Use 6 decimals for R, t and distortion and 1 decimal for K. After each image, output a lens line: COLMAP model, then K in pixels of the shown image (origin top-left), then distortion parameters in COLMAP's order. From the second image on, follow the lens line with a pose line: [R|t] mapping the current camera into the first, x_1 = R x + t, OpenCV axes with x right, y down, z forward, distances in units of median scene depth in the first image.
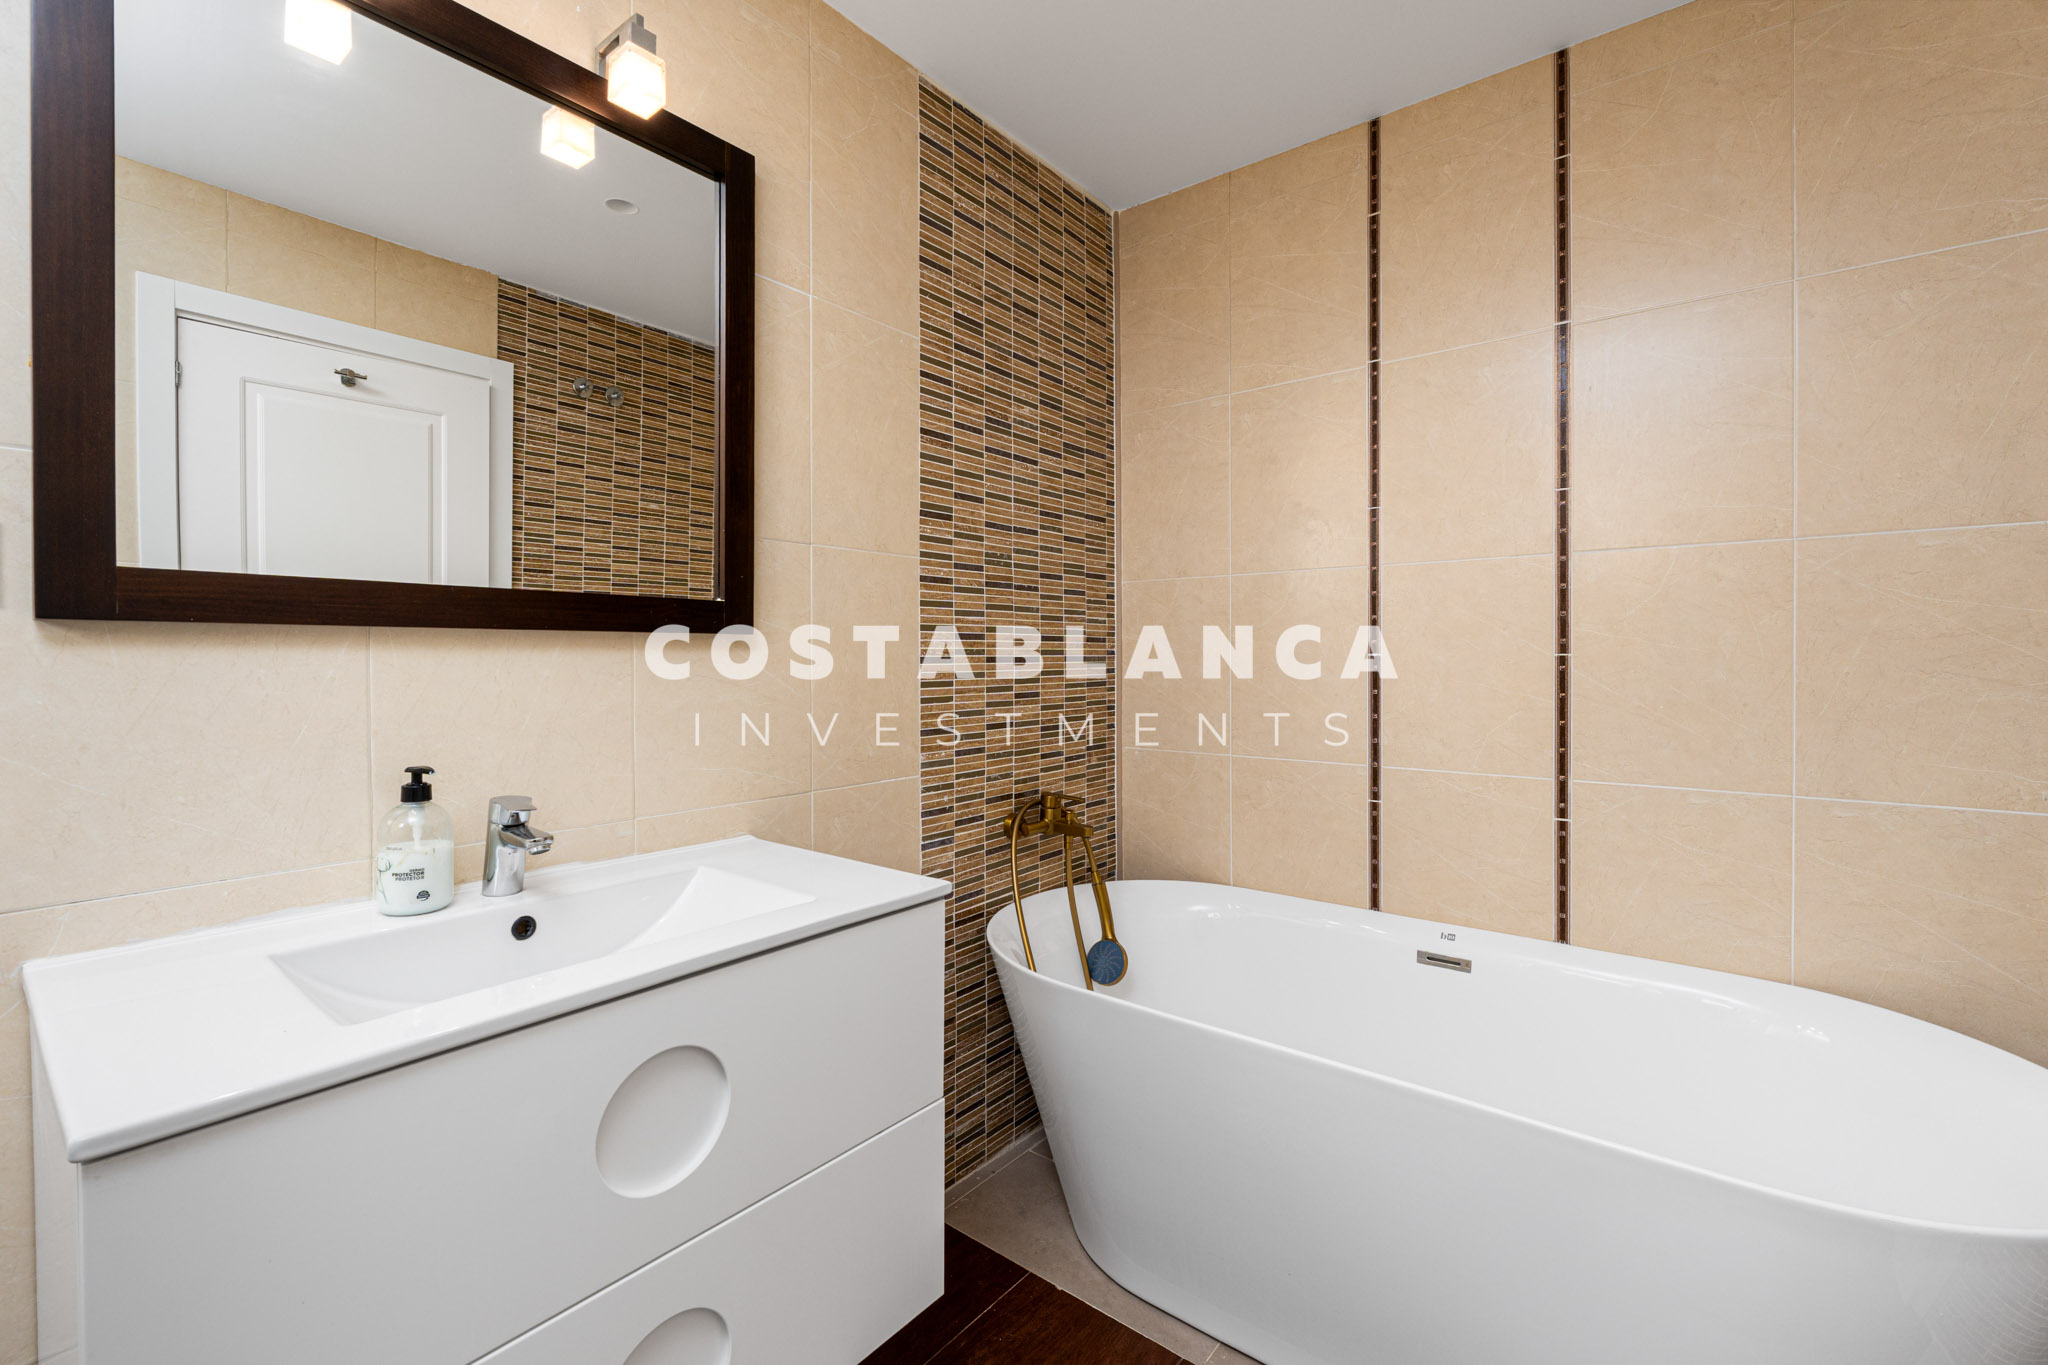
lens RADIAL K [[871.0, 0, 1016.3], [0, 871.0, 669.6], [0, 0, 1]] dist [-0.005778, 0.000207]
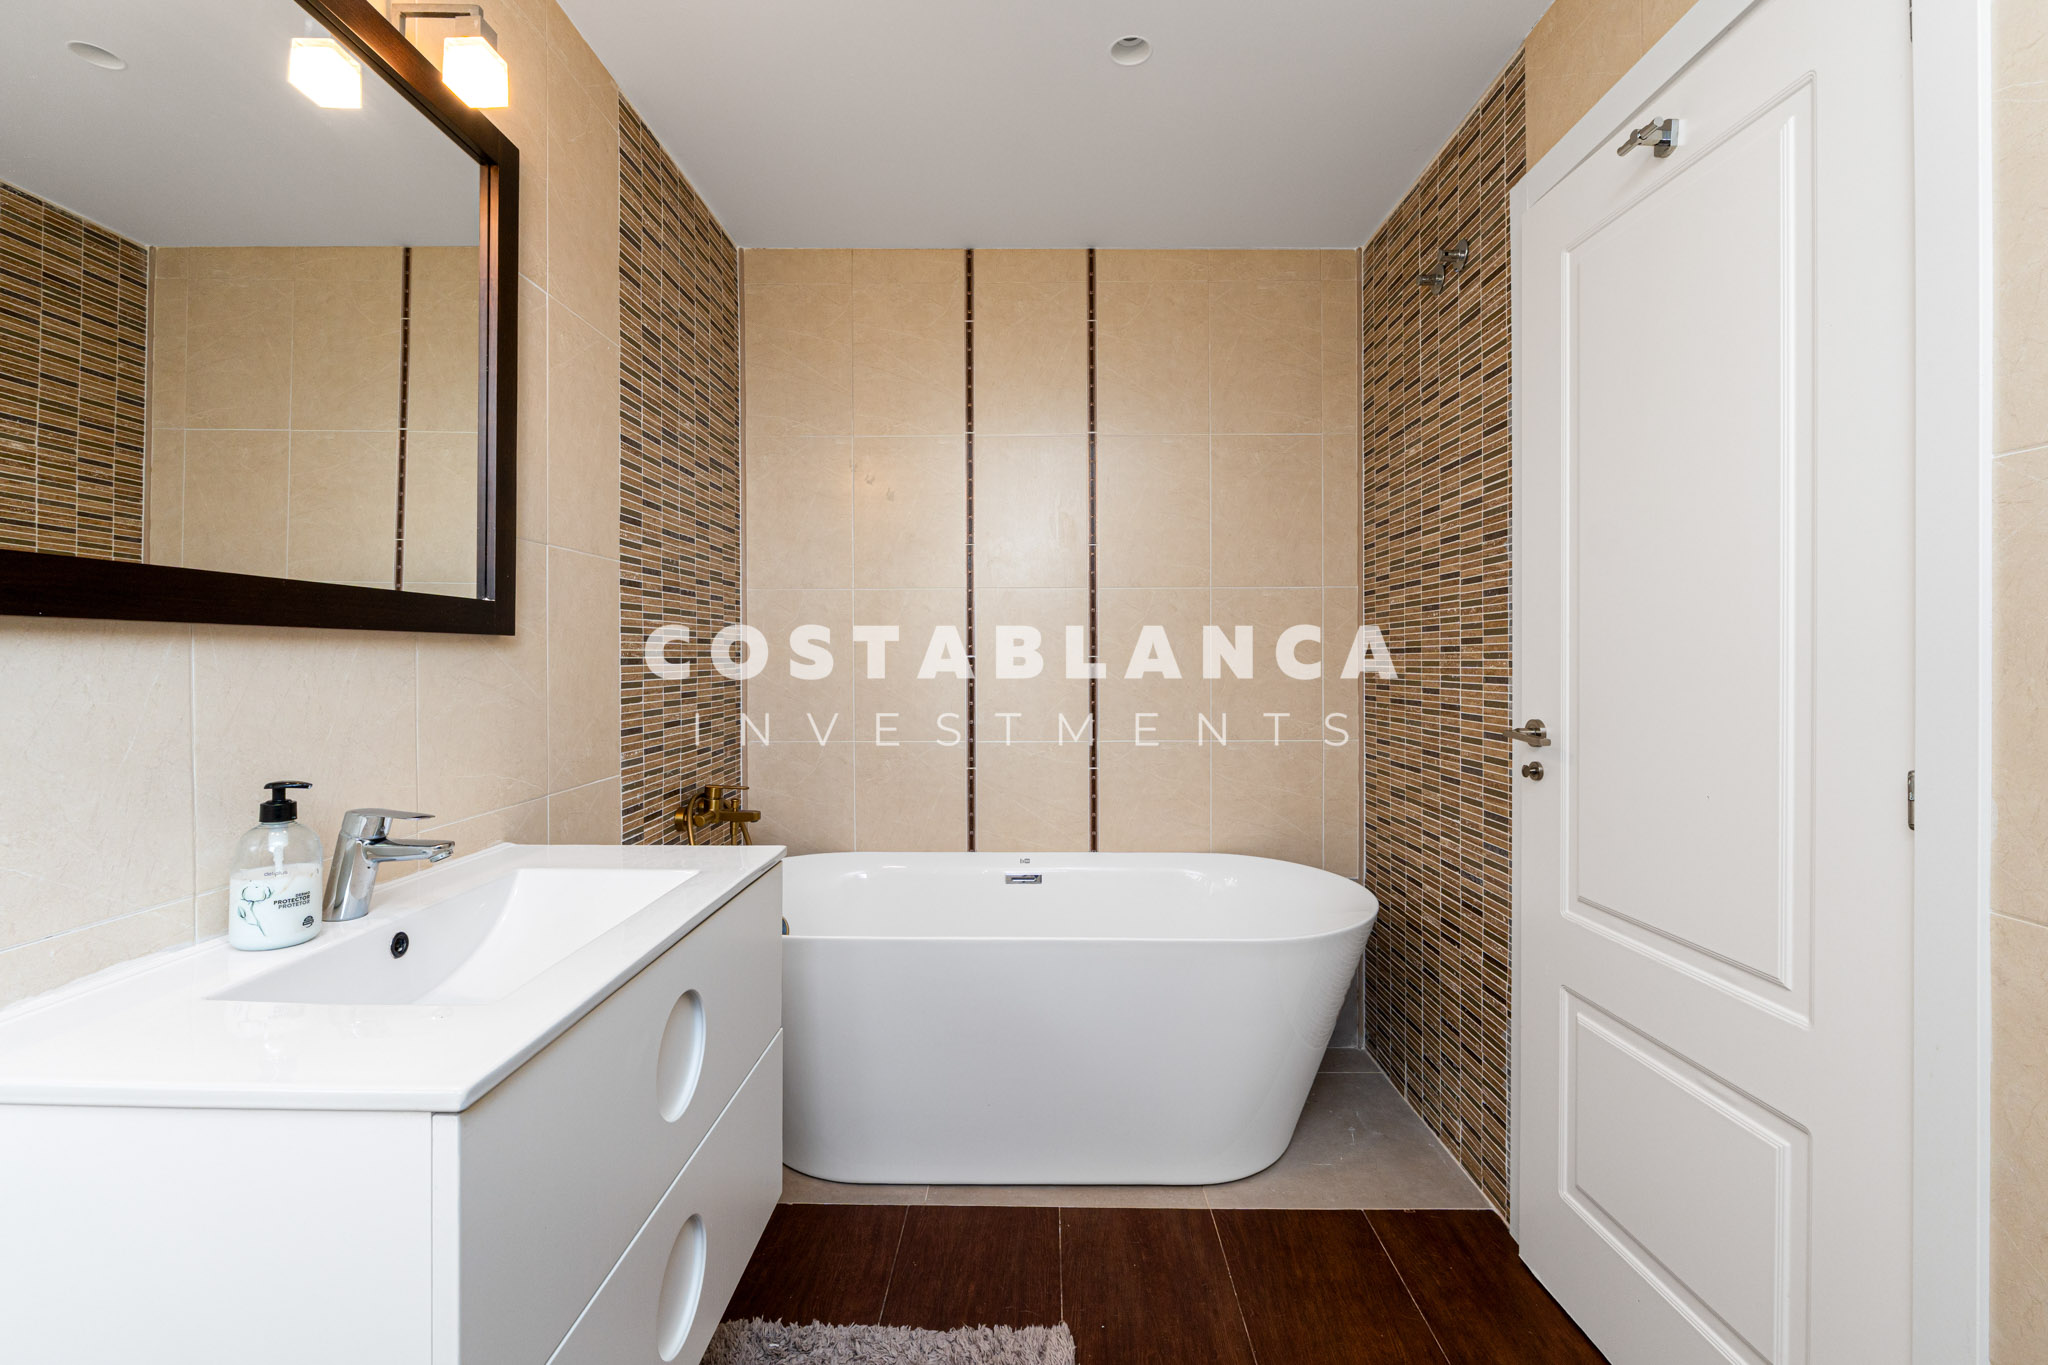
lens RADIAL K [[871.0, 0, 1044.0], [0, 871.0, 669.2], [0, 0, 1]] dist [-0.005778, 0.000207]
pose [[0.782027, -0.009278, 0.623176, -0.327325], [0.010826, 0.999941, 0.001302, 0.001727], [-0.623151, 0.005728, 0.782081, -0.097328]]
